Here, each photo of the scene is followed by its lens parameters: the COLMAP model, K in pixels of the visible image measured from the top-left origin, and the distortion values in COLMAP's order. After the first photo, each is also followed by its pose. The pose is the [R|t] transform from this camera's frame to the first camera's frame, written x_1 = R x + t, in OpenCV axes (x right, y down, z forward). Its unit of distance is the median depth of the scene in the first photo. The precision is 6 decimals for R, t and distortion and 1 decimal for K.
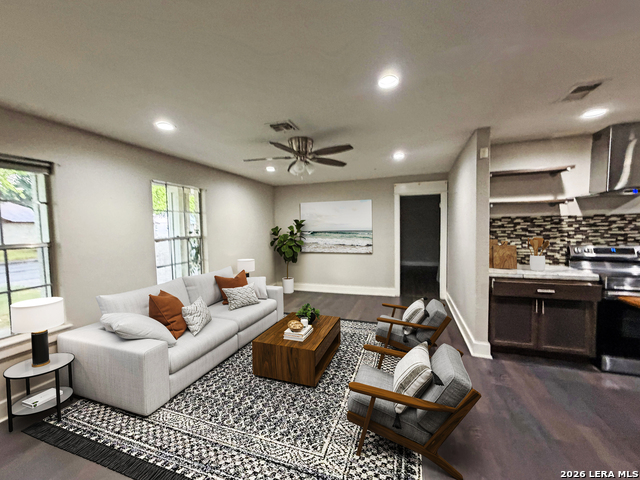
lens RADIAL K [[256.0, 0, 315.4], [0, 256.0, 240.7], [0, 0, 1]] dist [0.000939, 0.000200]
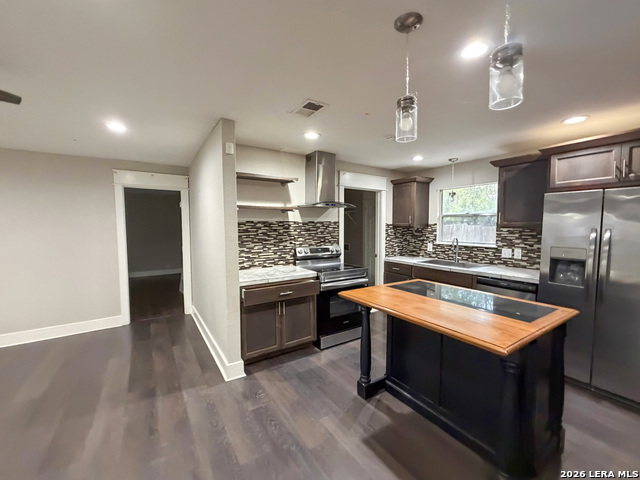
lens RADIAL K [[269.1, 0, 320.0], [0, 269.1, 240.0], [0, 0, 1]] dist [-0.000352, 0.000063]
pose [[0.596781, -0.030605, 0.801820, 0.083070], [0.036564, 0.999272, 0.010927, -0.024004], [-0.801571, 0.022797, 0.597465, 0.182748]]
